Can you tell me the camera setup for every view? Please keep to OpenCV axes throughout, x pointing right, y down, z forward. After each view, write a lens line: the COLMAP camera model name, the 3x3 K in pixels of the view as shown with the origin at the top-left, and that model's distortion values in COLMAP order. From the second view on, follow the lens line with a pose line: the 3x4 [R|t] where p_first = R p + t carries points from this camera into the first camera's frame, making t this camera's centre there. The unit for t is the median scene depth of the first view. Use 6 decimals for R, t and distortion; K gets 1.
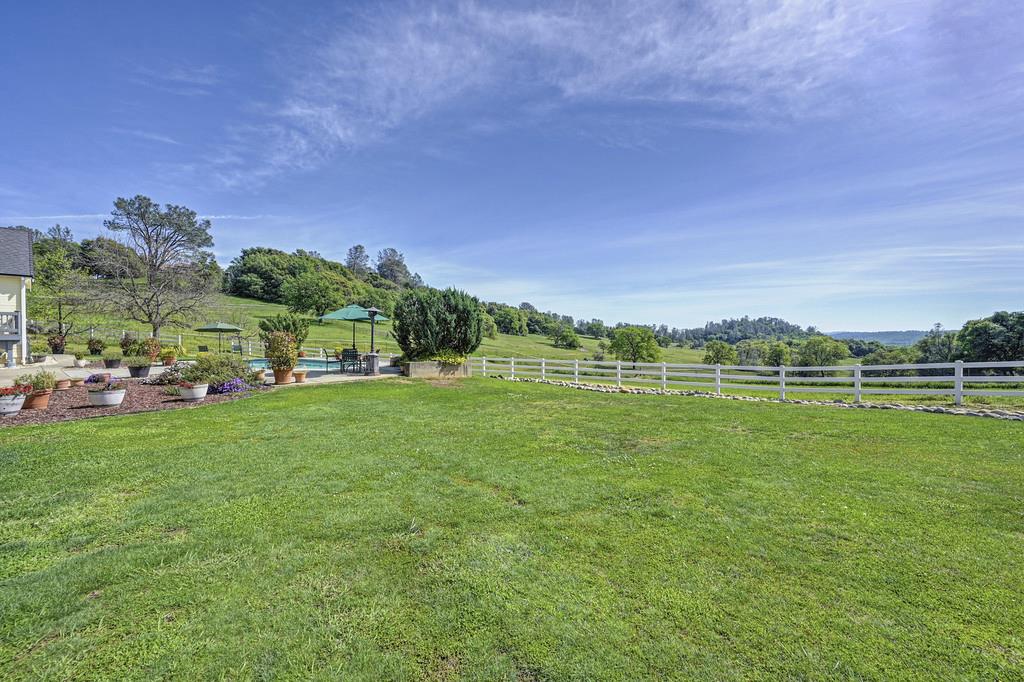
lens RADIAL K [[412.4, 0, 509.8], [0, 412.4, 341.6], [0, 0, 1]] dist [-0.001341, -0.000019]
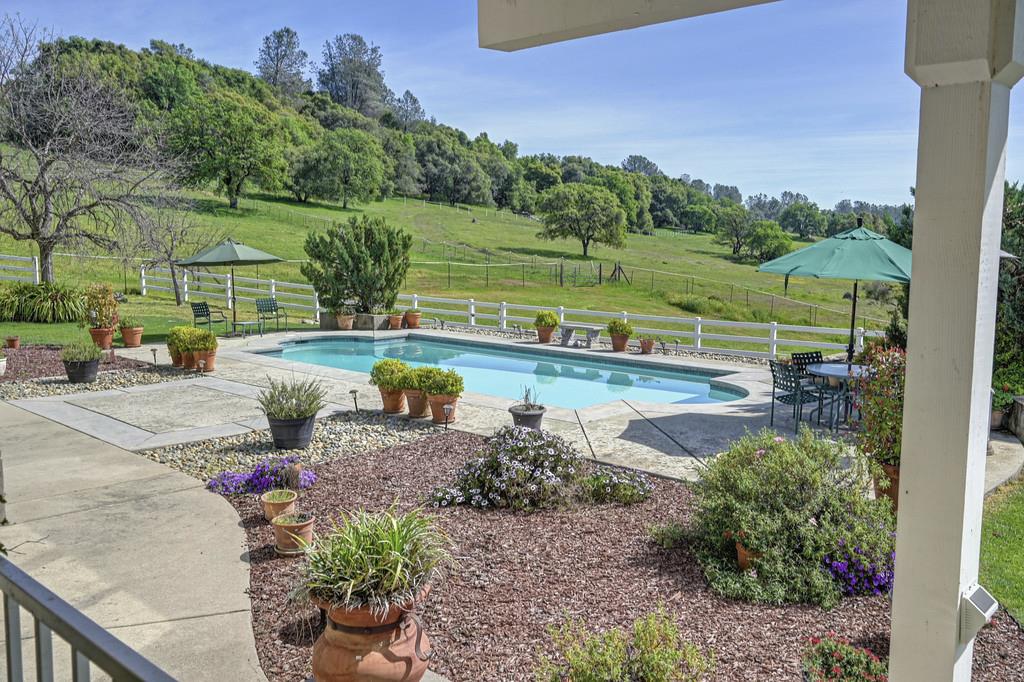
lens RADIAL K [[908.5, 0, 511.5], [0, 908.5, 338.3], [0, 0, 1]] dist [-0.010473, -0.006416]
pose [[0.997599, 0.008535, -0.068724, -0.063307], [-0.001188, 0.994339, 0.106245, -0.008386], [0.069242, -0.105908, 0.991962, 0.021209]]
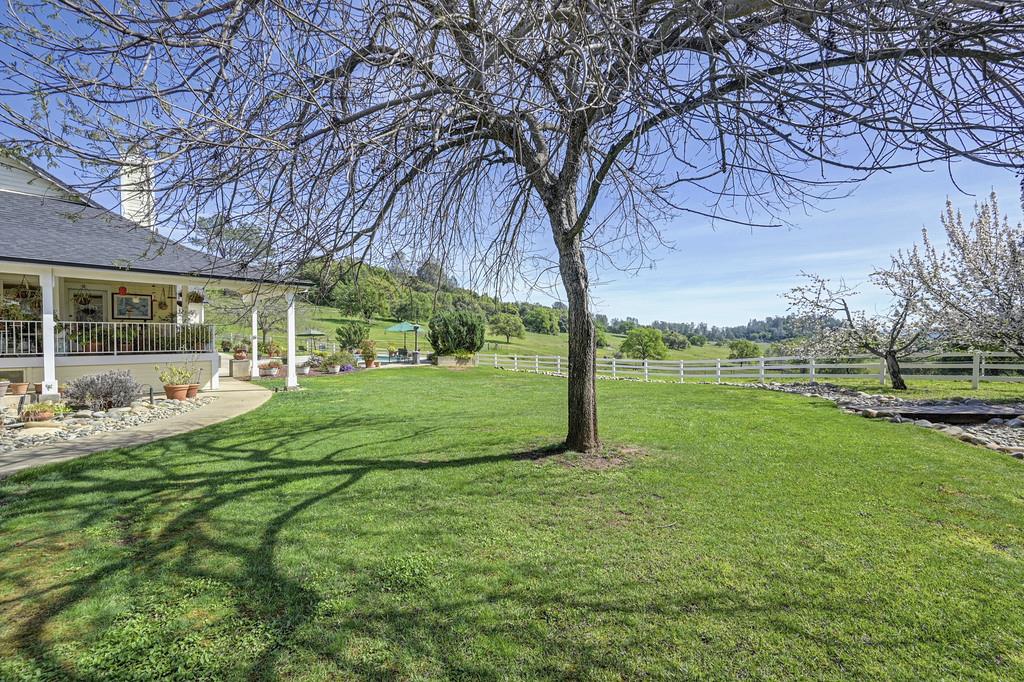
lens RADIAL K [[412.4, 0, 511.3], [0, 412.4, 342.8], [0, 0, 1]] dist [-0.001341, -0.000019]
pose [[0.996373, 0.000814, -0.085095, 0.020147], [-0.000203, 0.999974, 0.007192, -0.001907], [0.085098, -0.007149, 0.996347, -0.065748]]
